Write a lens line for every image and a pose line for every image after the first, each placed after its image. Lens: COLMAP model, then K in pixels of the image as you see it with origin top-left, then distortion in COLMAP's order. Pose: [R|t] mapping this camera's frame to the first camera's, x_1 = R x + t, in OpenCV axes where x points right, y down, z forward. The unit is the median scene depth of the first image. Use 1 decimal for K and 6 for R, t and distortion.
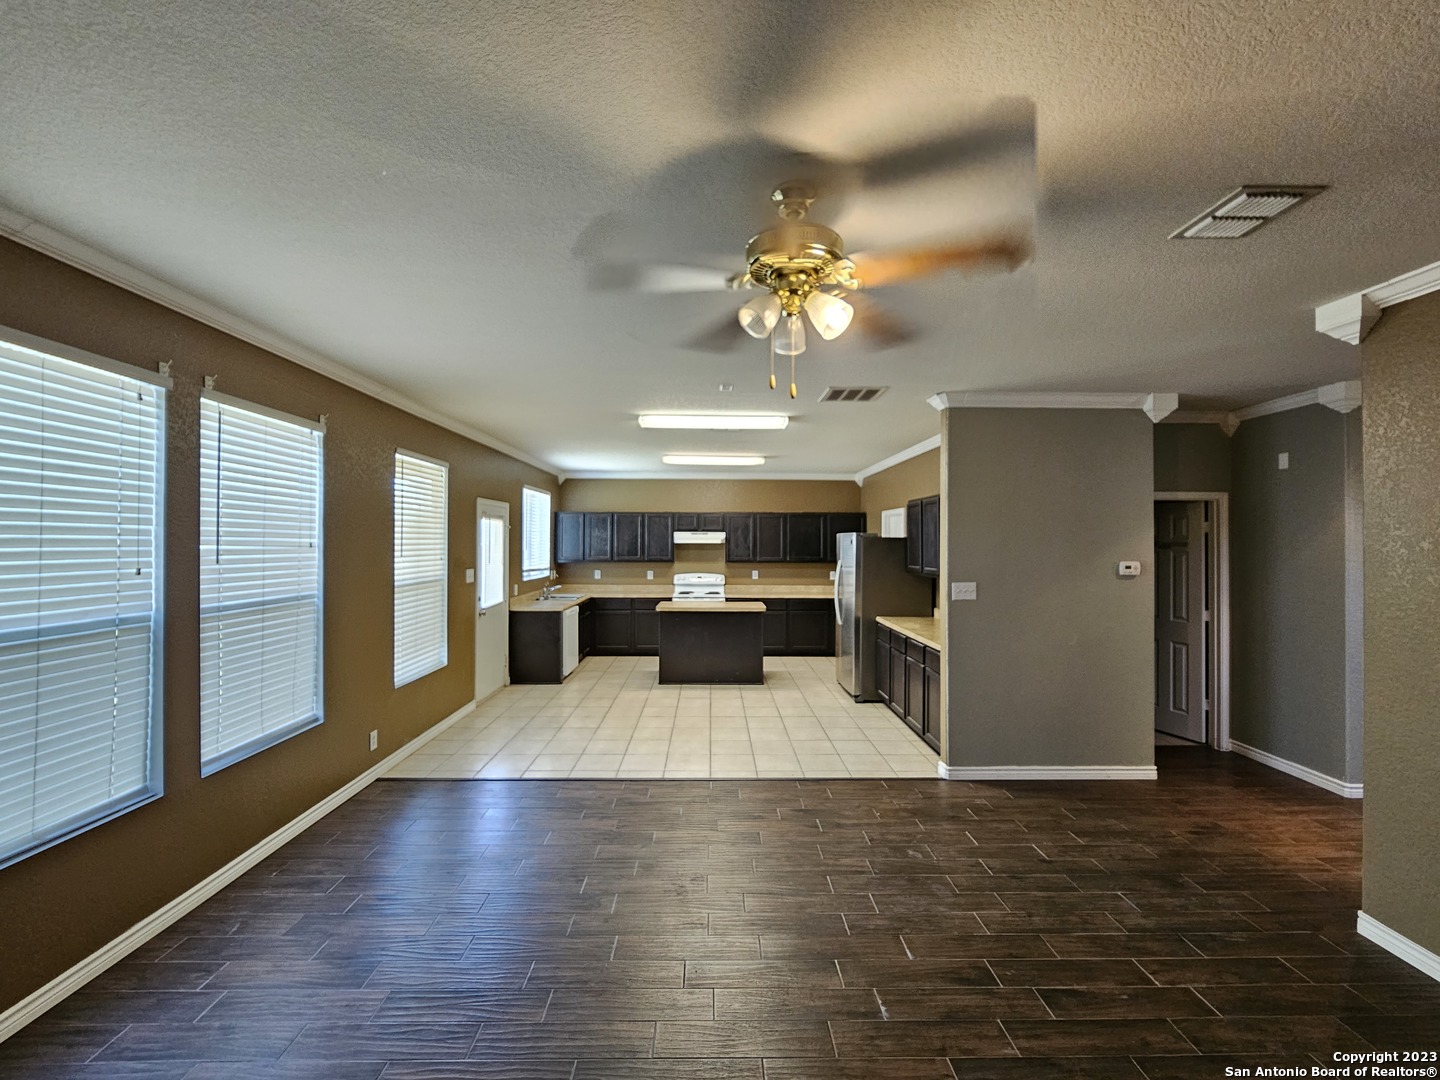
lens RADIAL K [[594.9, 0, 718.9], [0, 594.9, 537.4], [0, 0, 1]] dist [-0.002617, 0.000305]
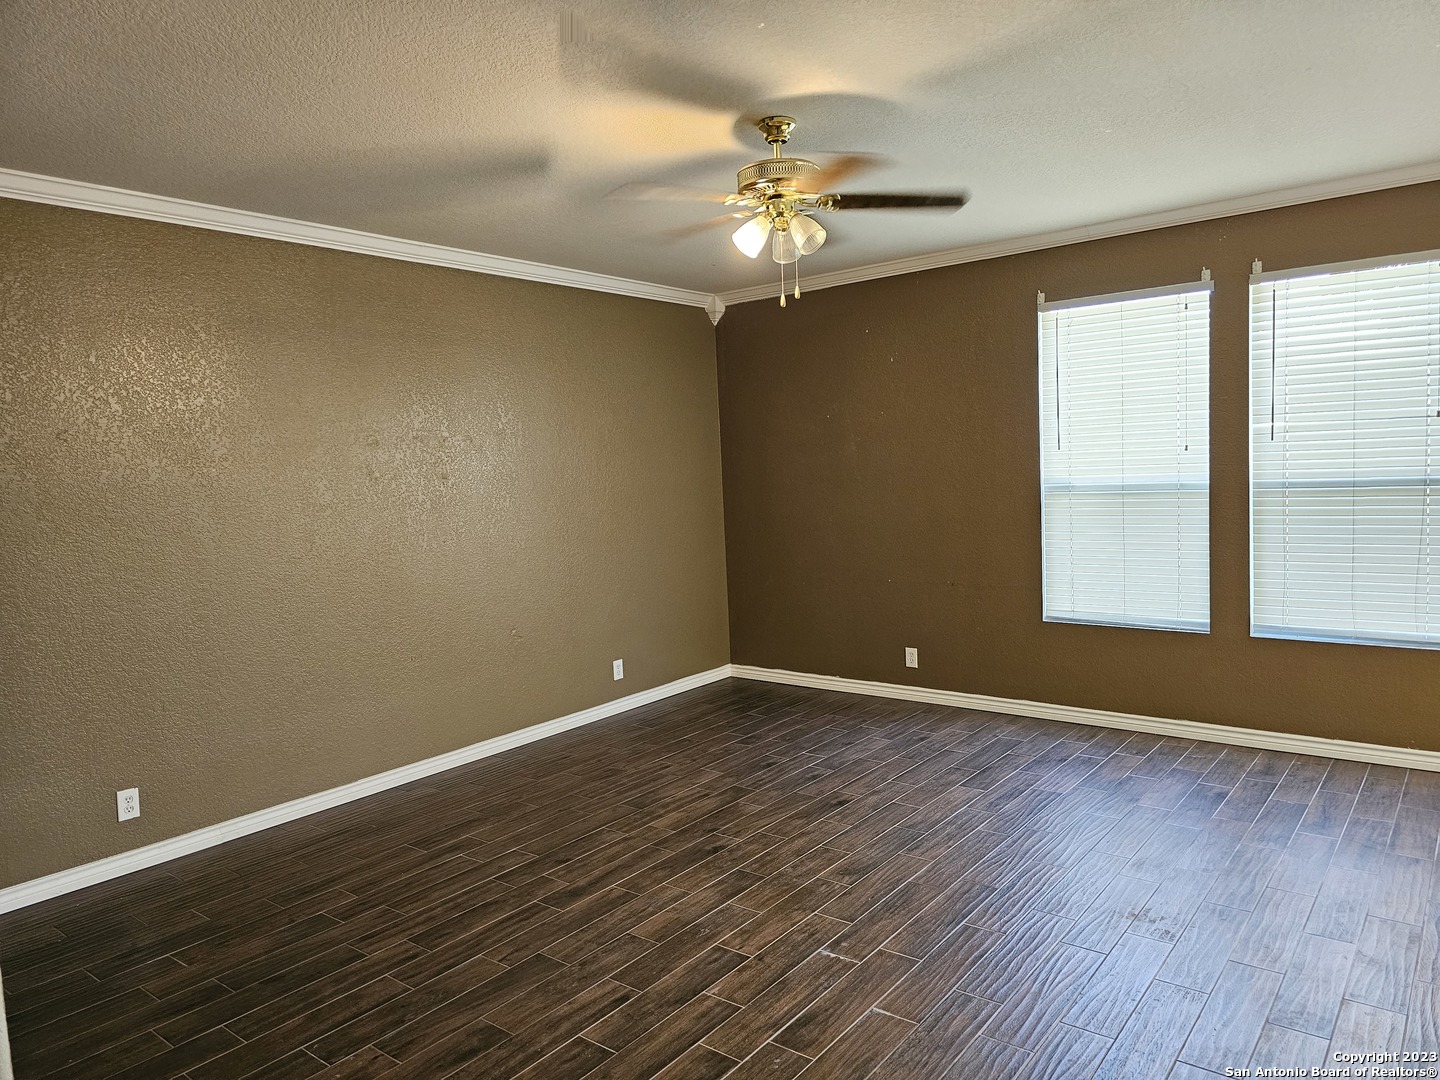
lens RADIAL K [[960.6, 0, 731.8], [0, 960.6, 557.0], [0, 0, 1]] dist [0.060284, -0.057584]
pose [[-0.629887, 0.094073, -0.770969, 0.667712], [0.044549, 0.995379, 0.085059, 0.037472], [0.775408, 0.019232, -0.631167, 0.835923]]
